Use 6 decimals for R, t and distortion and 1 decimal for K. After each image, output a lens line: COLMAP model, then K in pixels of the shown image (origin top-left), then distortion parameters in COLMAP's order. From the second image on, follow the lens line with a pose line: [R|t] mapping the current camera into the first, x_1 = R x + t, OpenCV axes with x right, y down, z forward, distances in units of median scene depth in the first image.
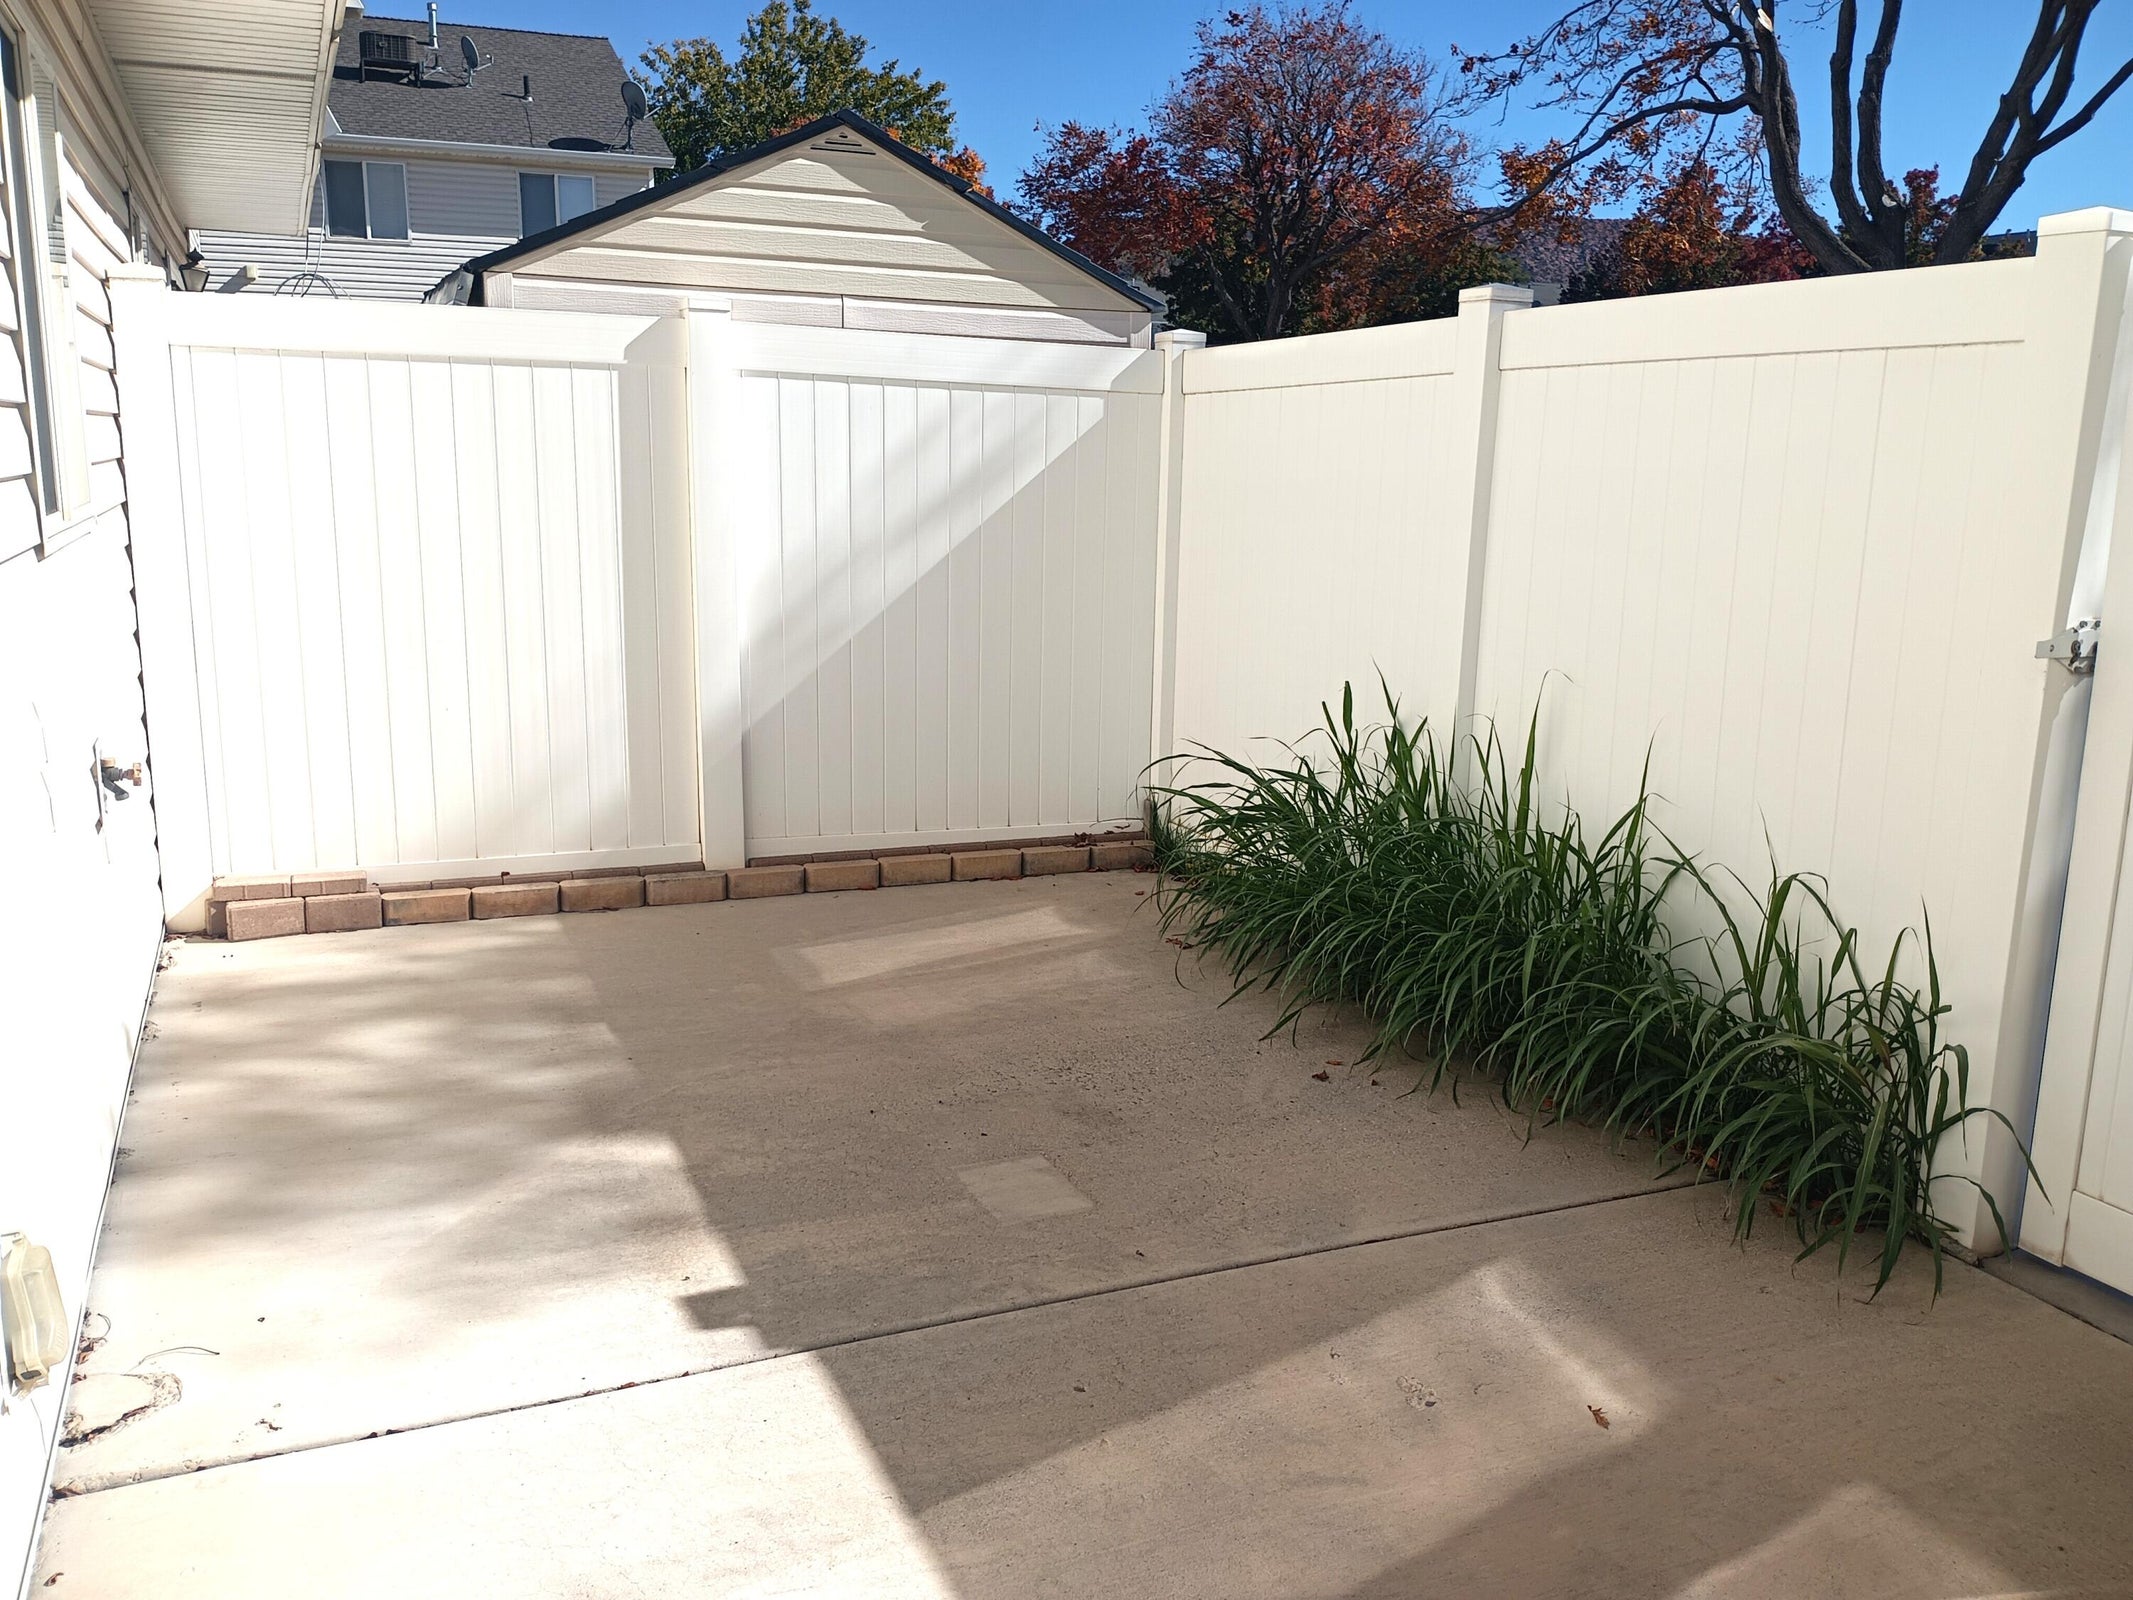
lens RADIAL K [[1758.3, 0, 1068.7], [0, 1758.3, 793.8], [0, 0, 1]] dist [0.091071, -0.151602]
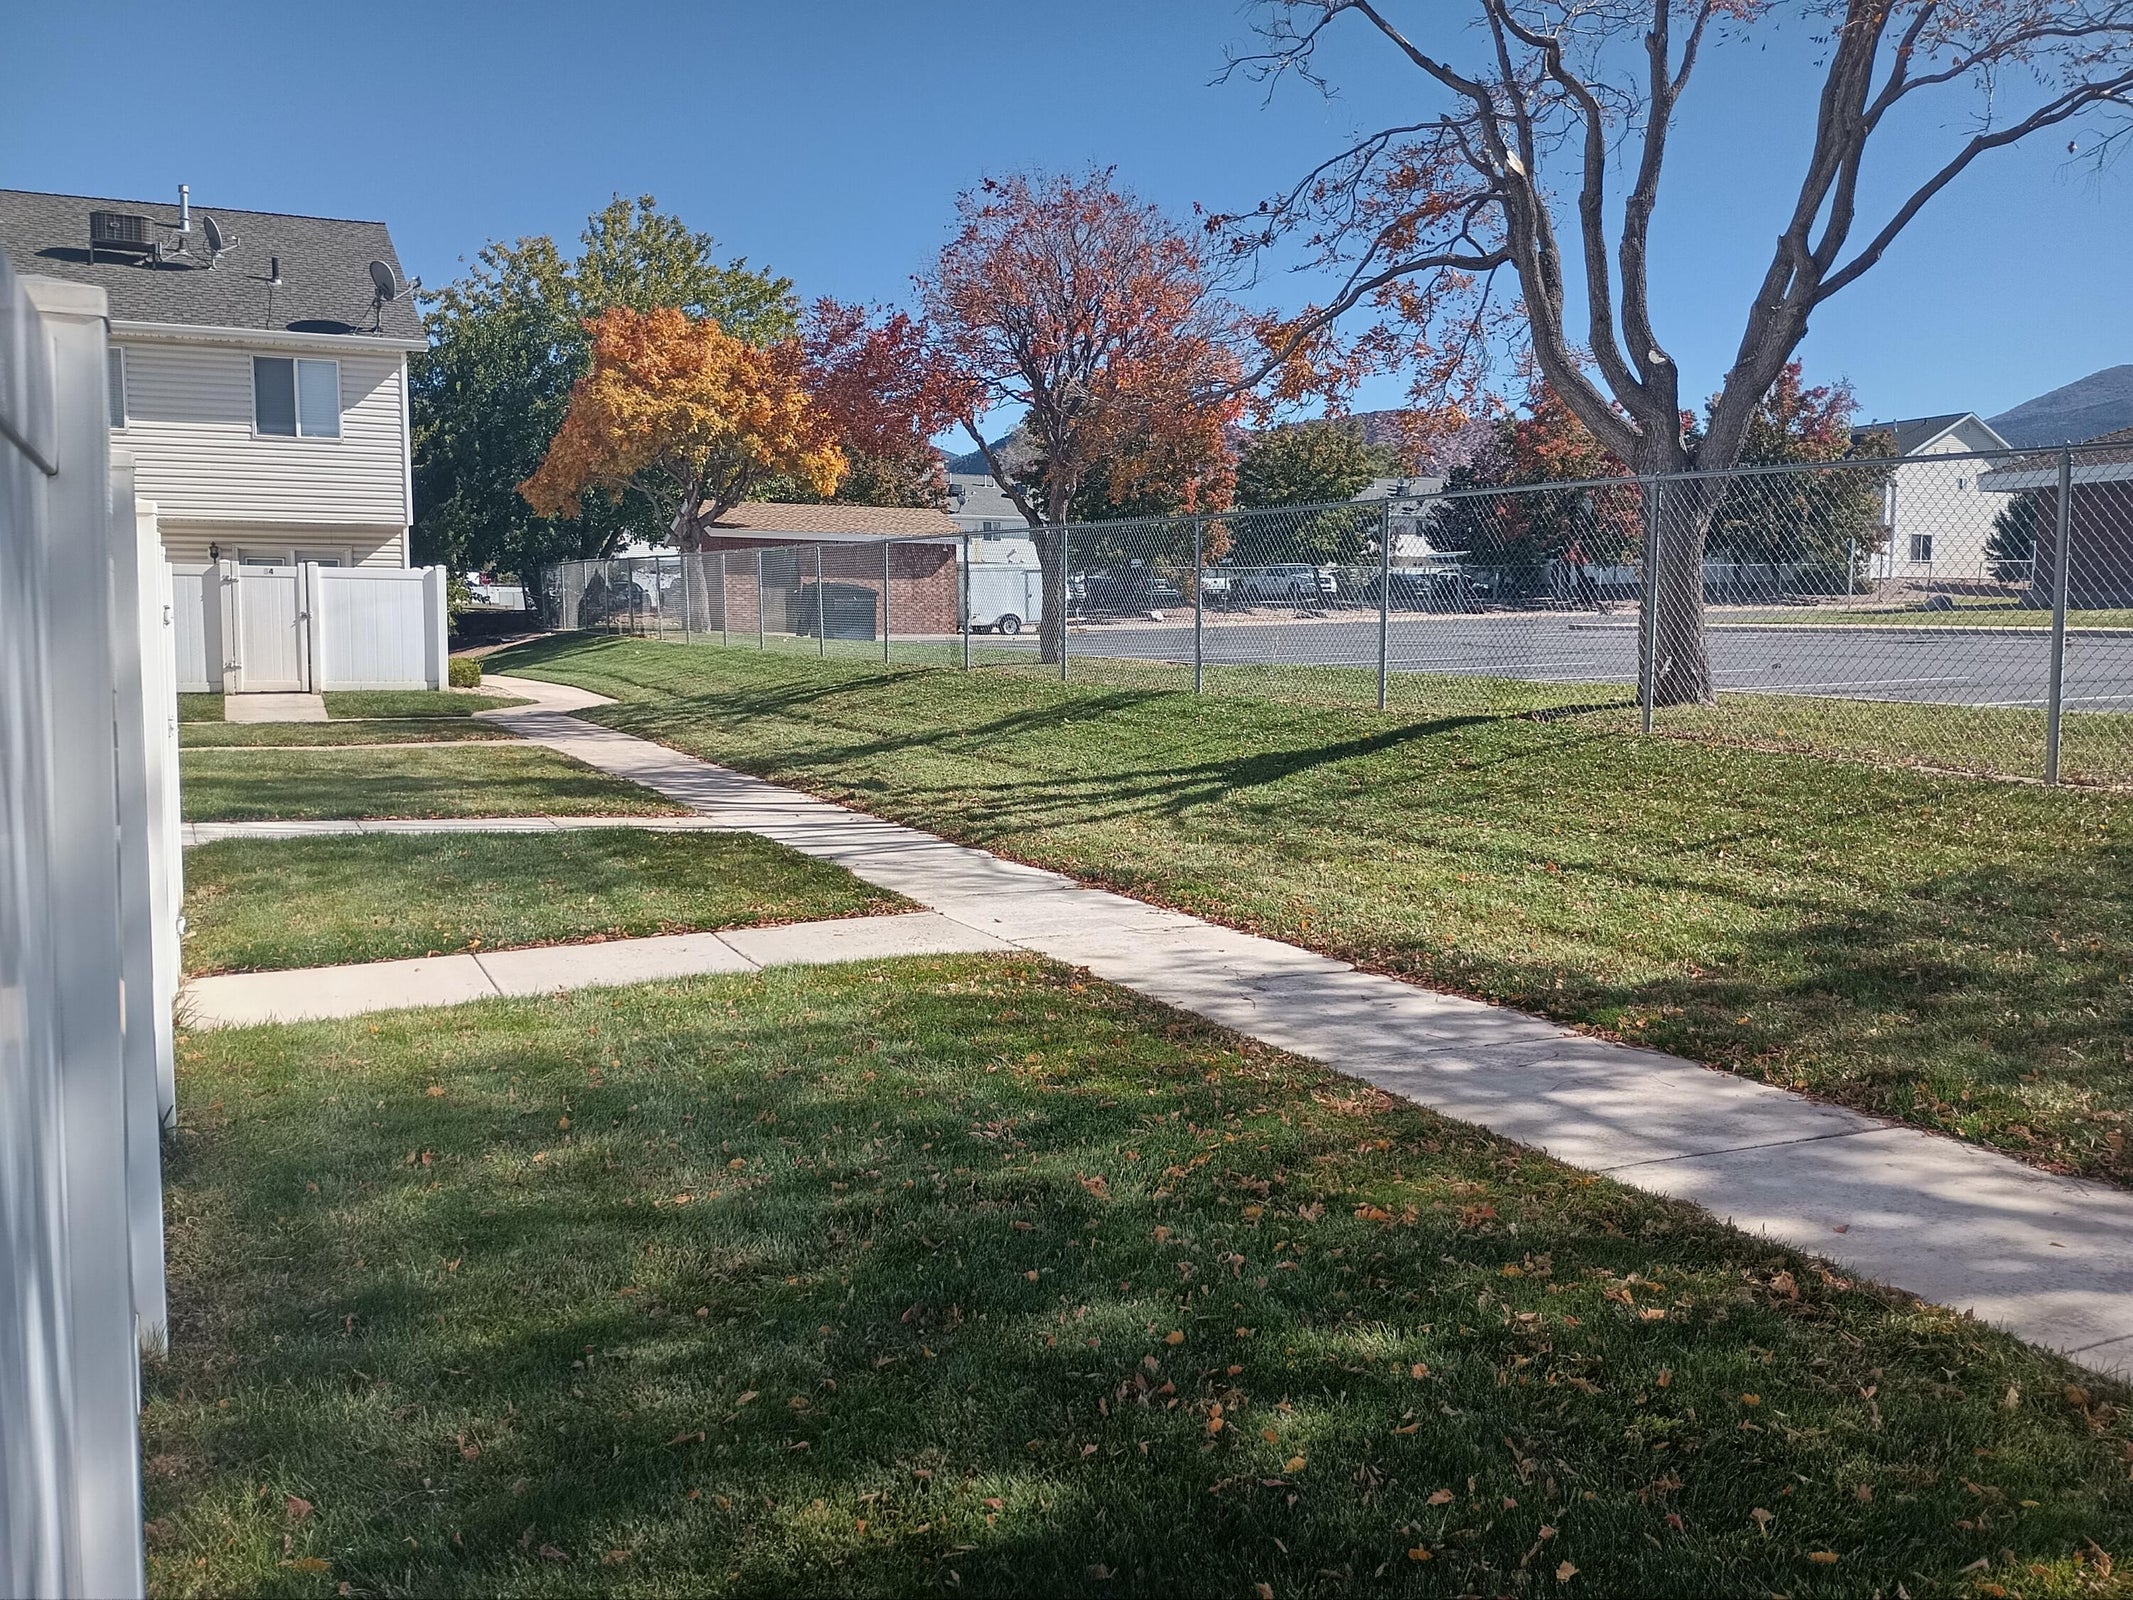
lens RADIAL K [[1758.3, 0, 1068.7], [0, 1758.3, 793.8], [0, 0, 1]] dist [0.091071, -0.151602]
pose [[0.999274, -0.012805, 0.035878, 0.110544], [0.016586, 0.994105, -0.107142, -0.026852], [-0.034294, 0.107659, 0.993596, 0.136686]]
